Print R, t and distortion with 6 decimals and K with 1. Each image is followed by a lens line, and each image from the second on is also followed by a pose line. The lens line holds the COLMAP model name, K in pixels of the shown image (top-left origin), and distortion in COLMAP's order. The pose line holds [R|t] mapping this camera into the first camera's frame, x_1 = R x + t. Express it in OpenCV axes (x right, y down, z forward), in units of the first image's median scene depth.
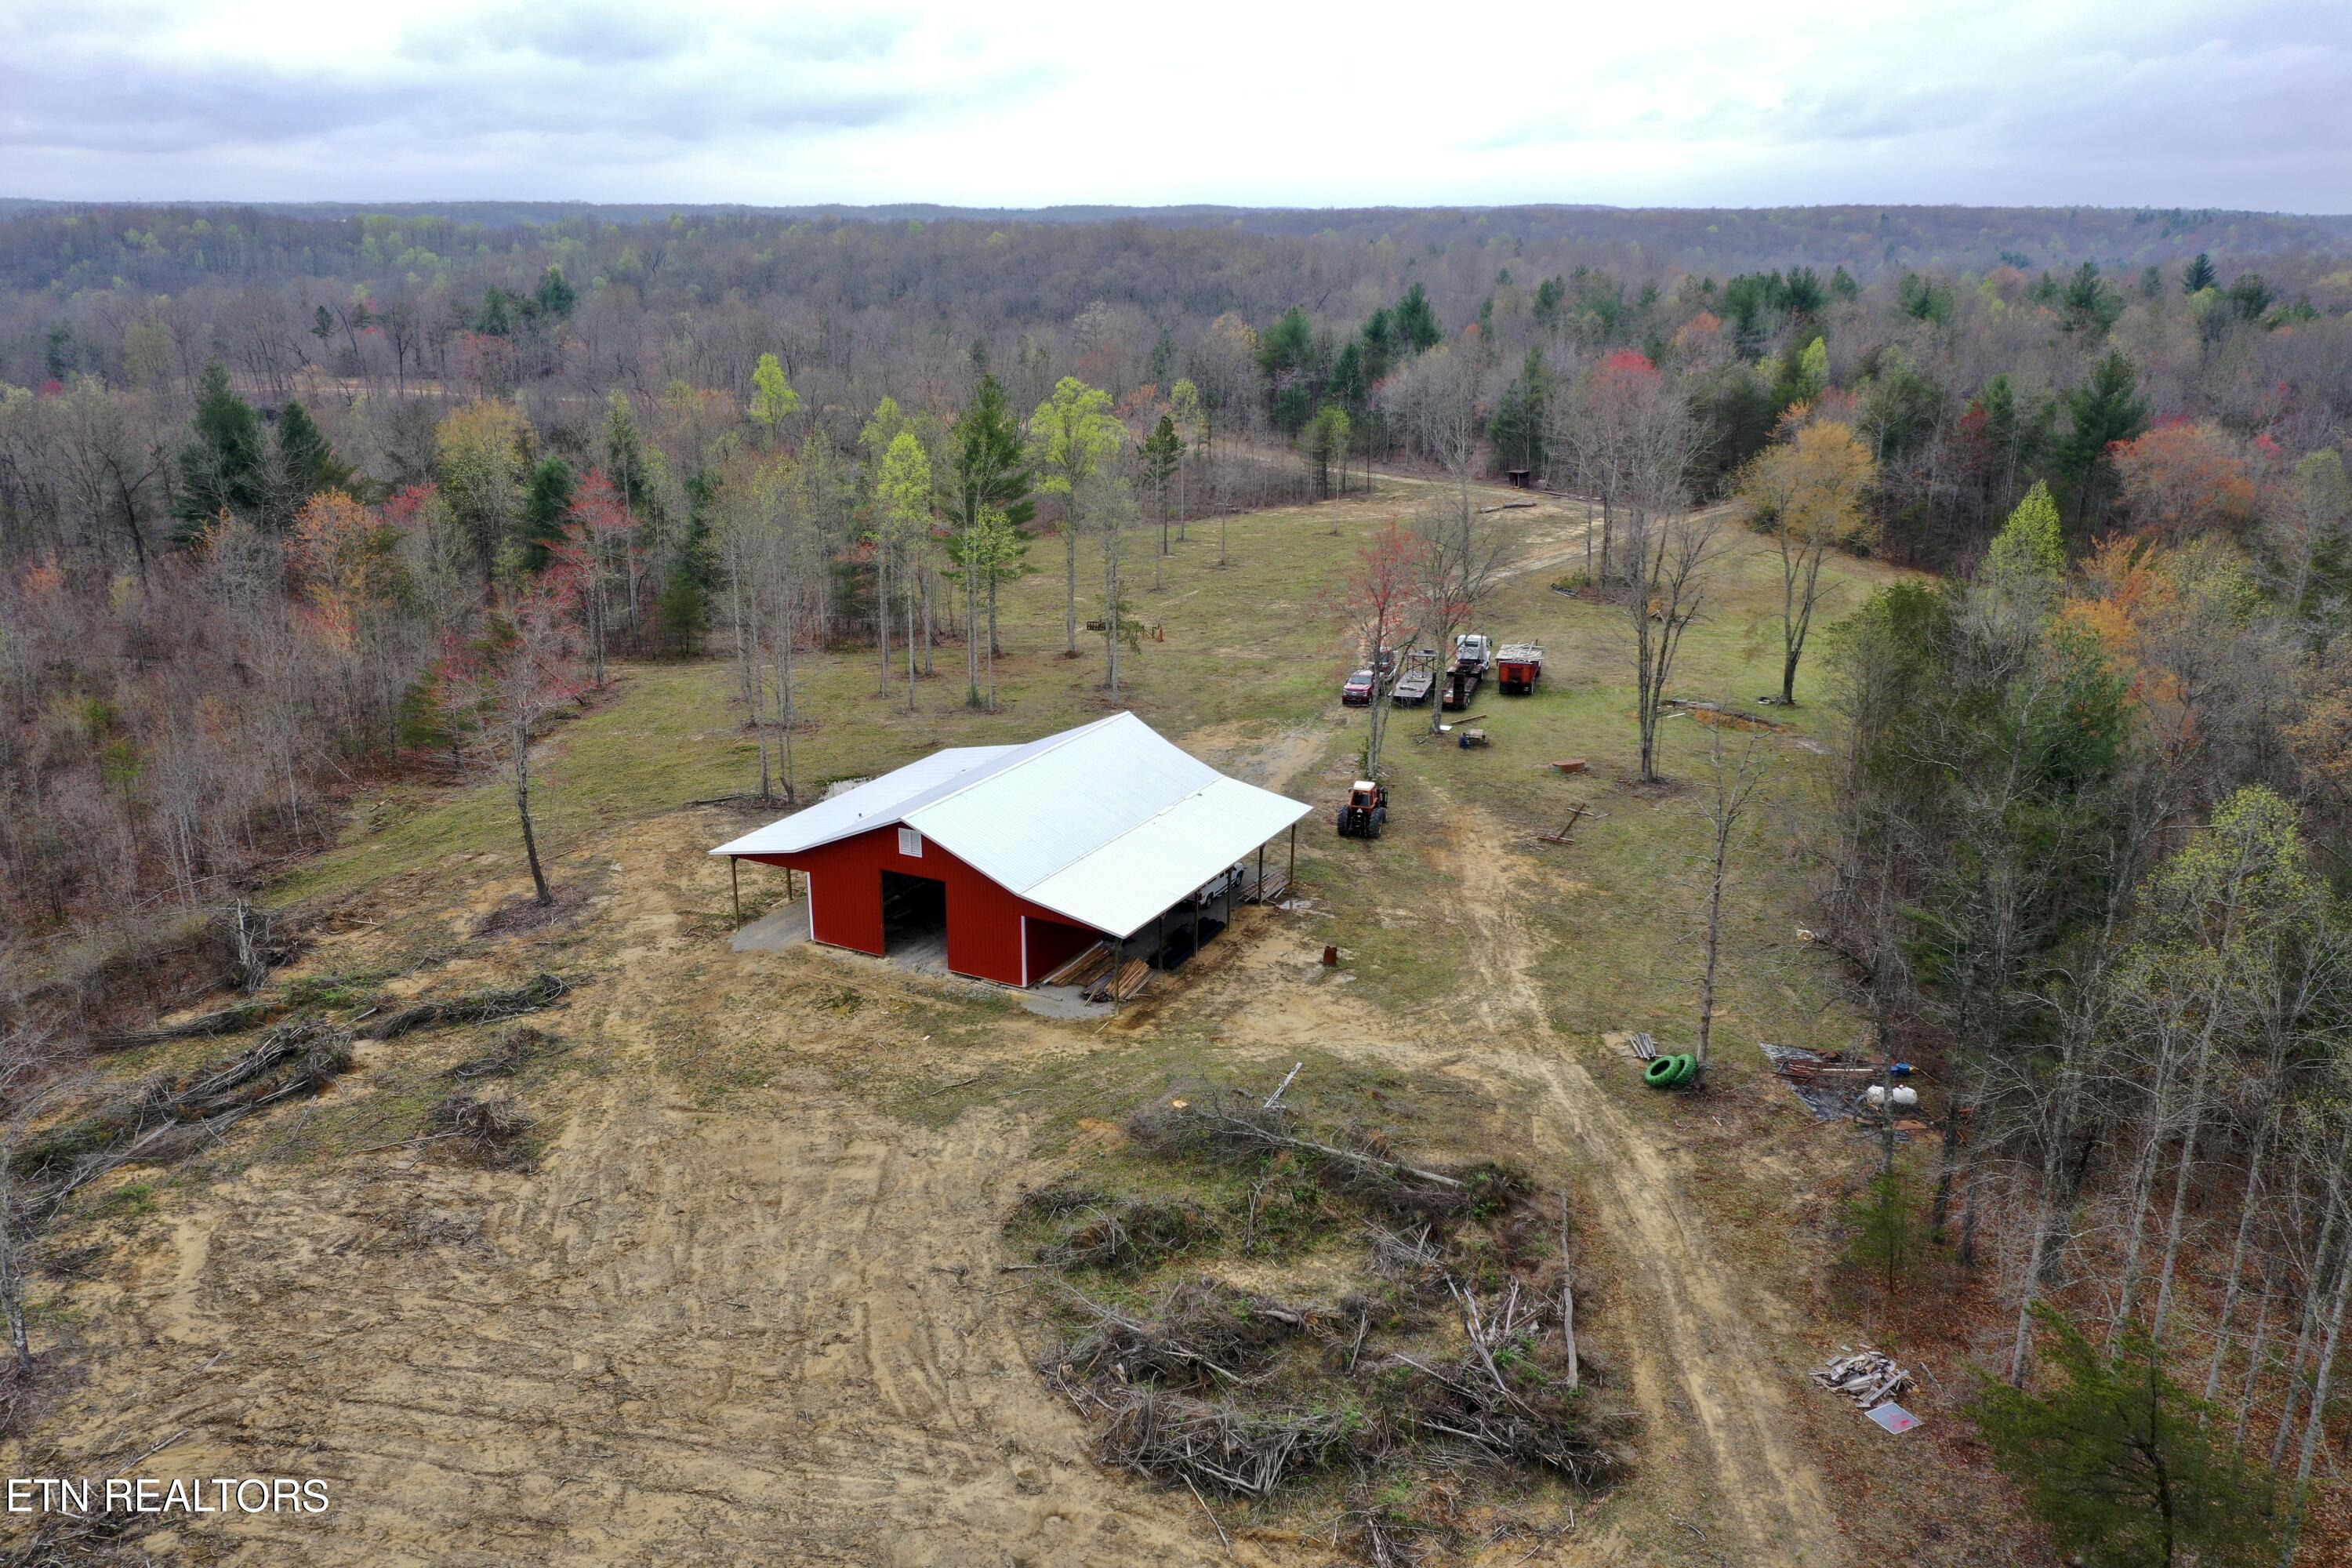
lens RADIAL K [[1852.5, 0, 1167.8], [0, 1852.5, 785.5], [0, 0, 1]] dist [-0.005359, 0.015011]
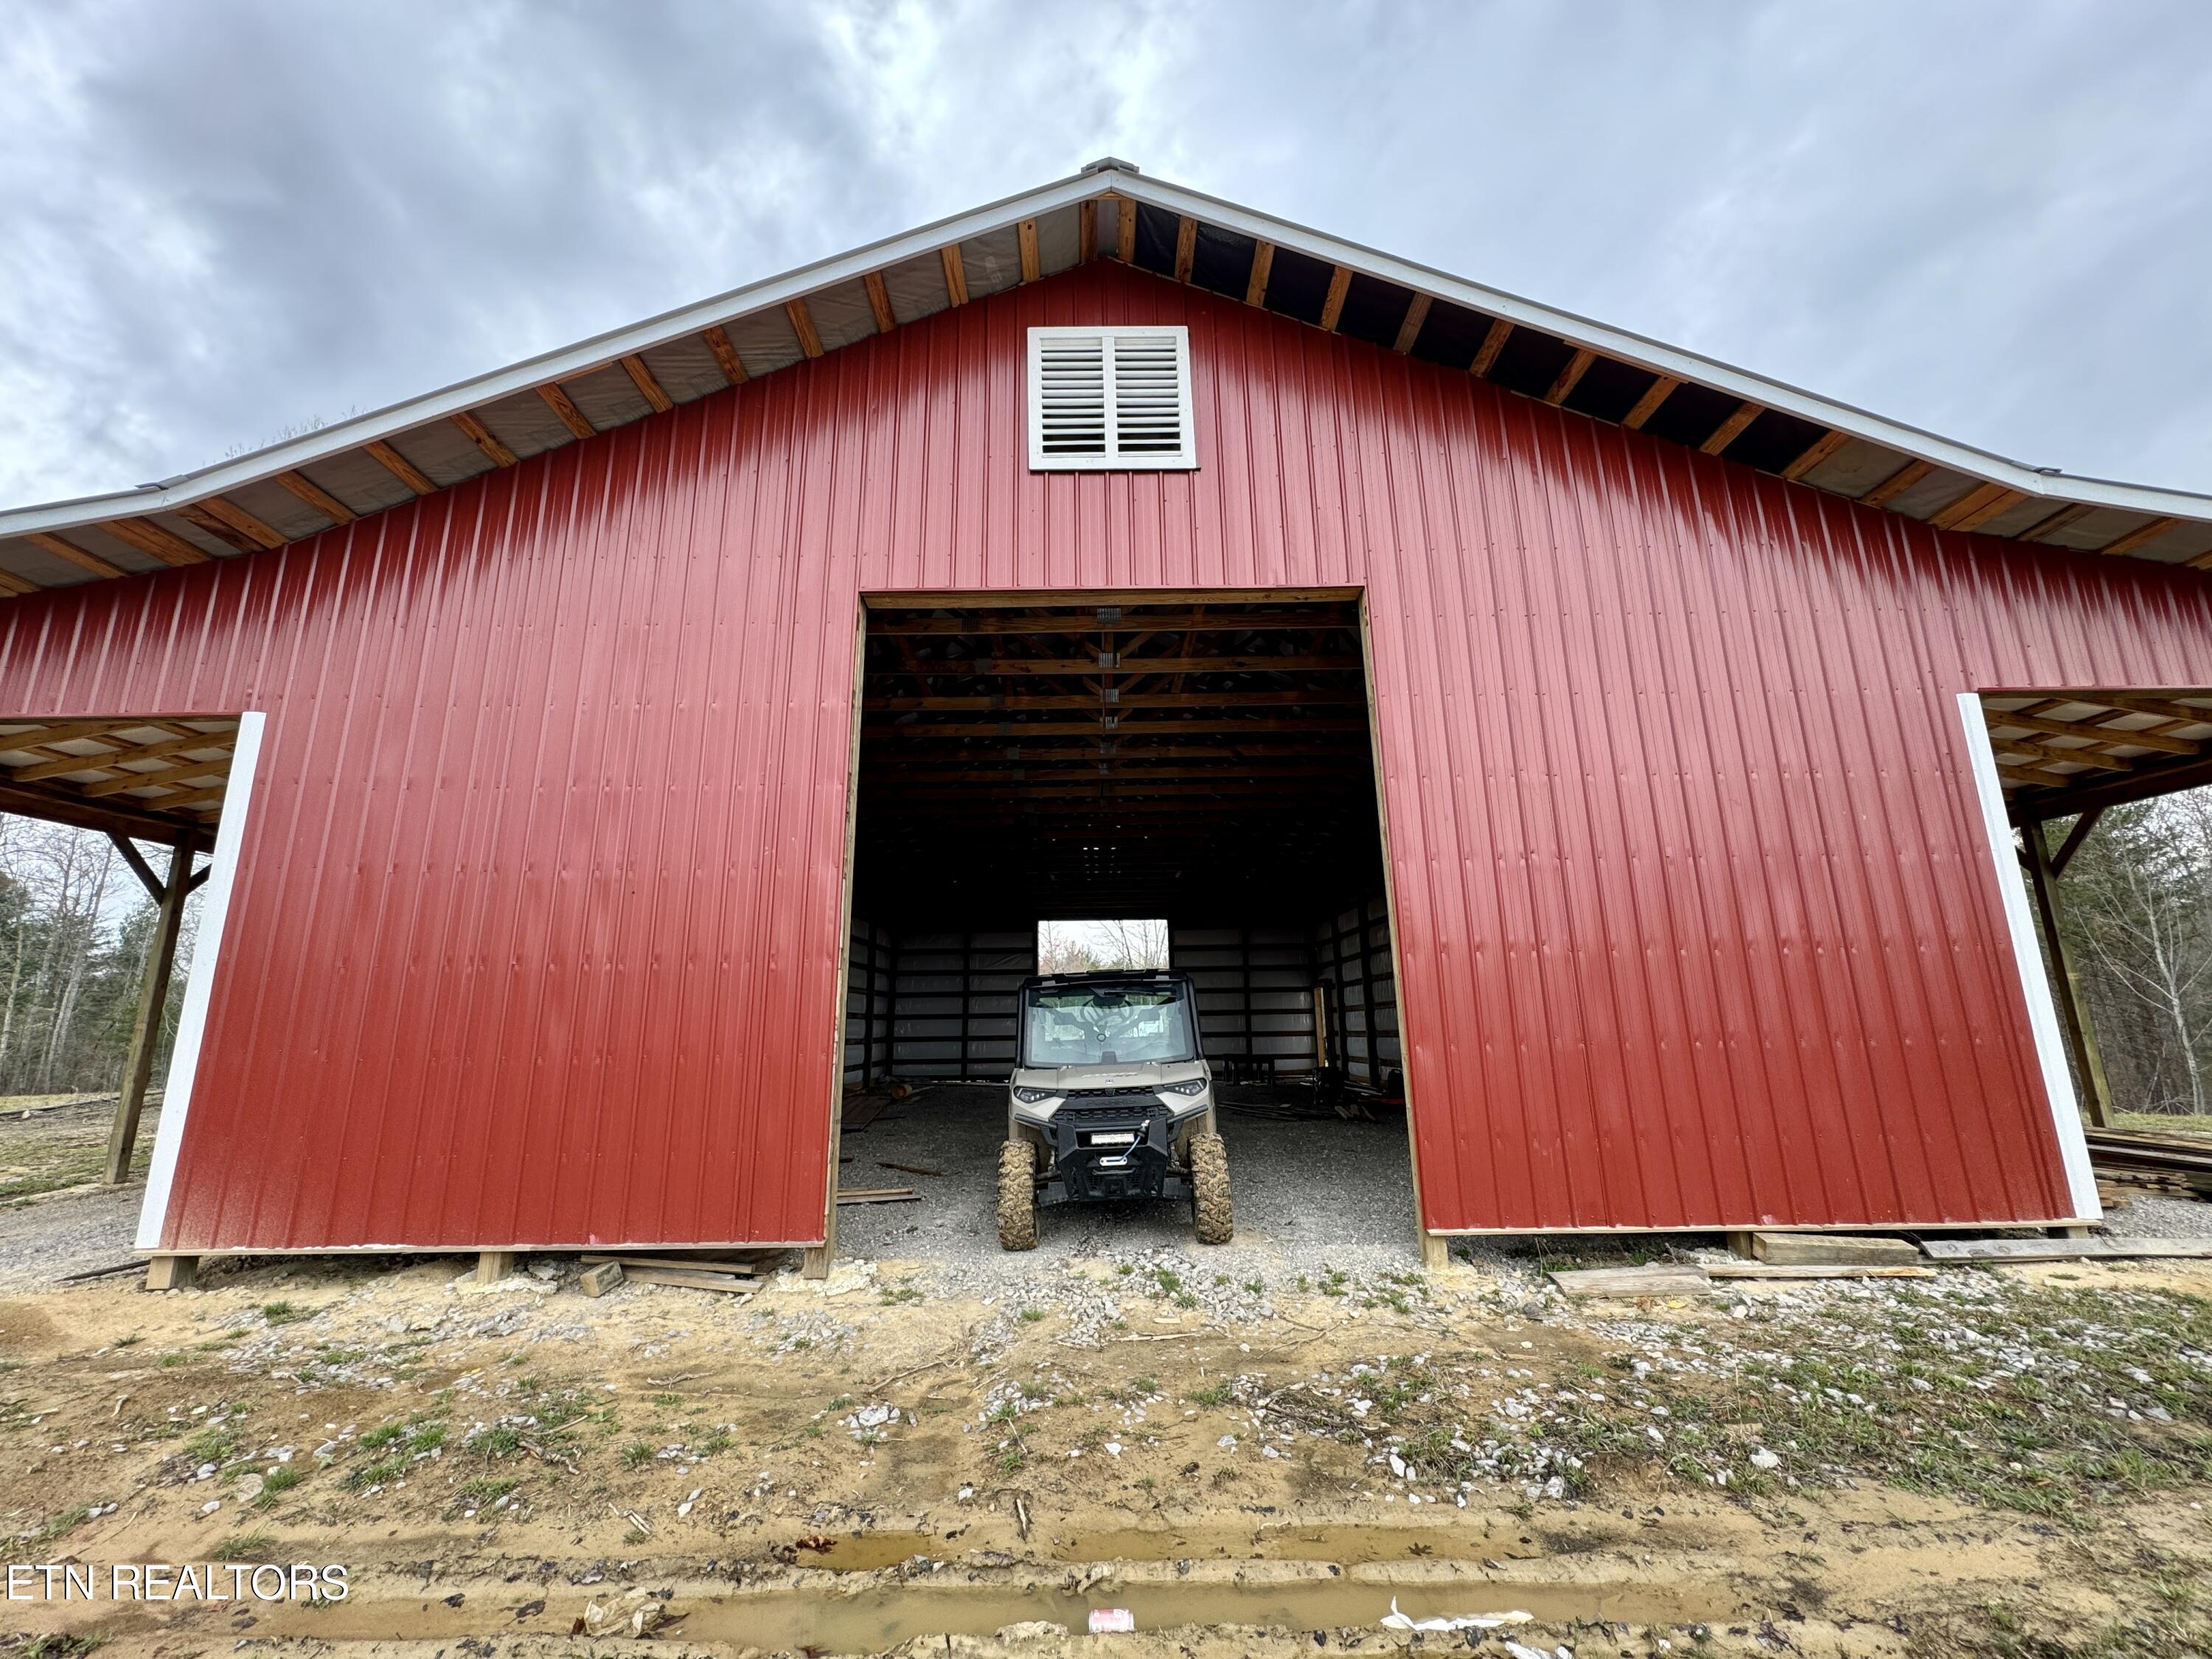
lens RADIAL K [[899.0, 0, 1102.5], [0, 899.0, 819.6], [0, 0, 1]] dist [-0.002655, -0.000203]
pose [[0.883454, 0.090940, 0.459608, -0.171542], [0.155325, 0.868654, -0.470440, 0.100523], [-0.442022, 0.487000, 0.753291, 0.945693]]
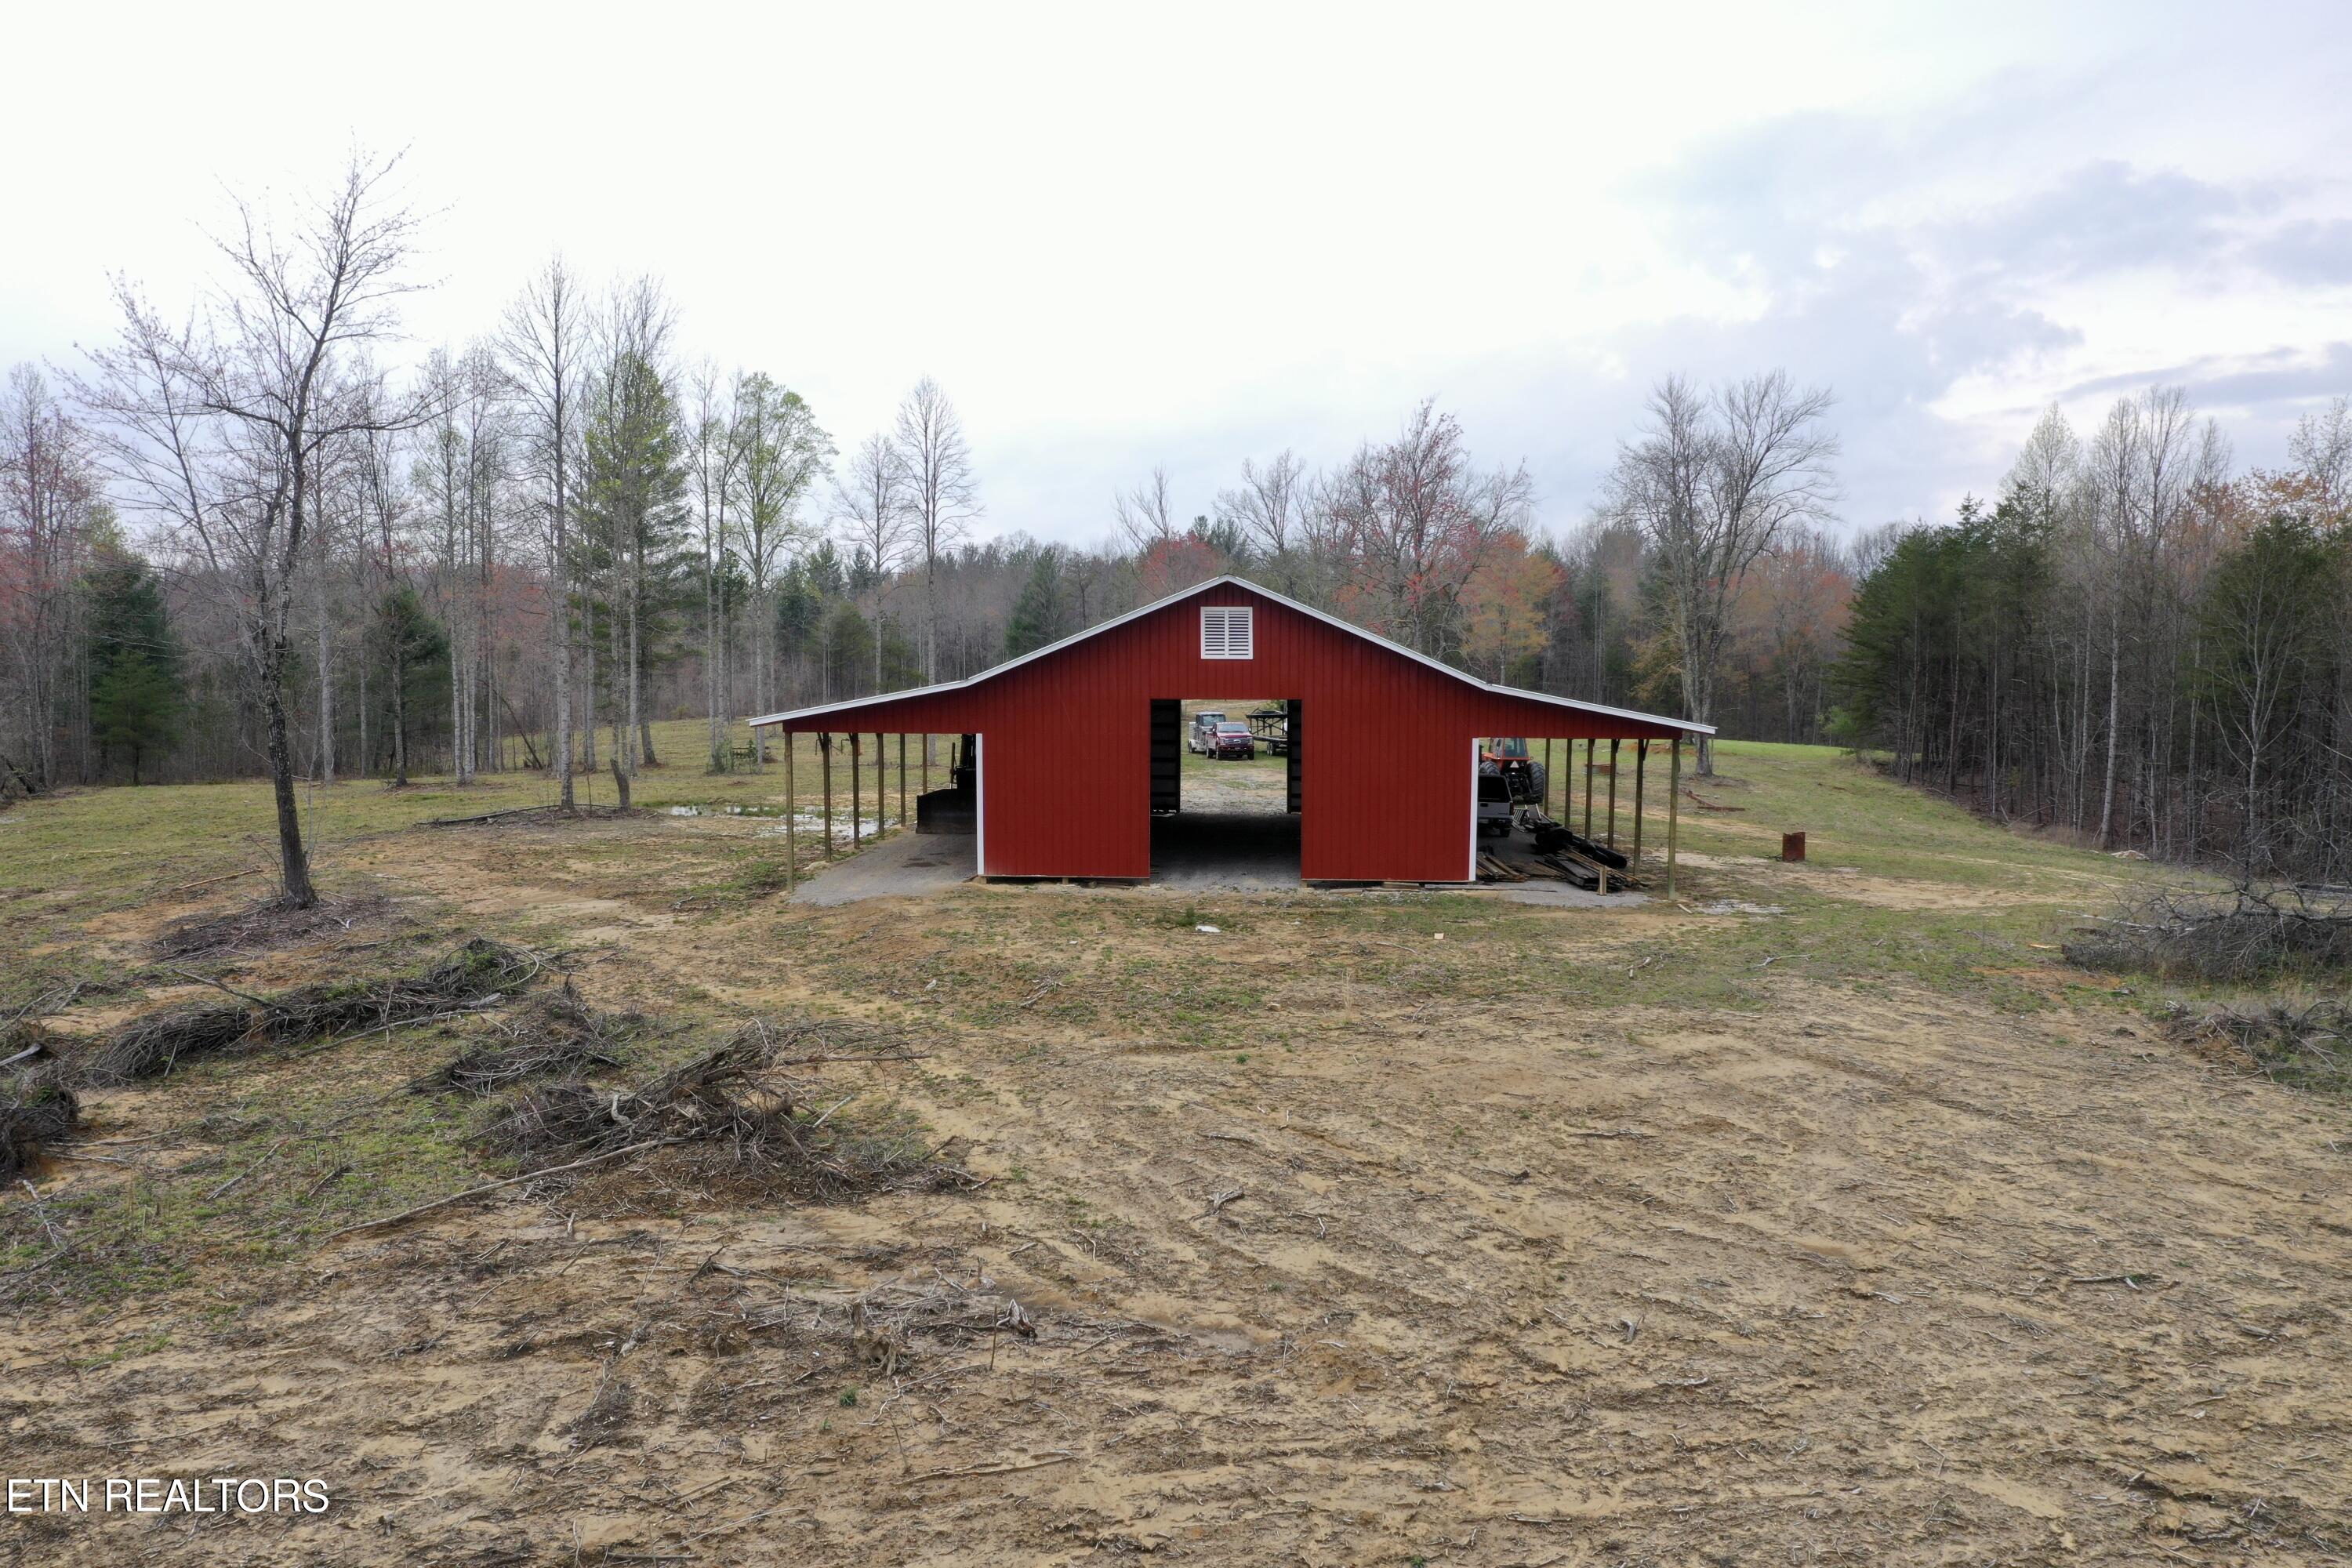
lens RADIAL K [[1852.5, 0, 1167.8], [0, 1852.5, 785.5], [0, 0, 1]] dist [-0.005359, 0.015011]
pose [[0.905408, -0.030049, 0.423479, -0.373606], [0.124125, 0.972643, -0.196365, 0.171867], [-0.405993, 0.230355, 0.884368, 0.544779]]
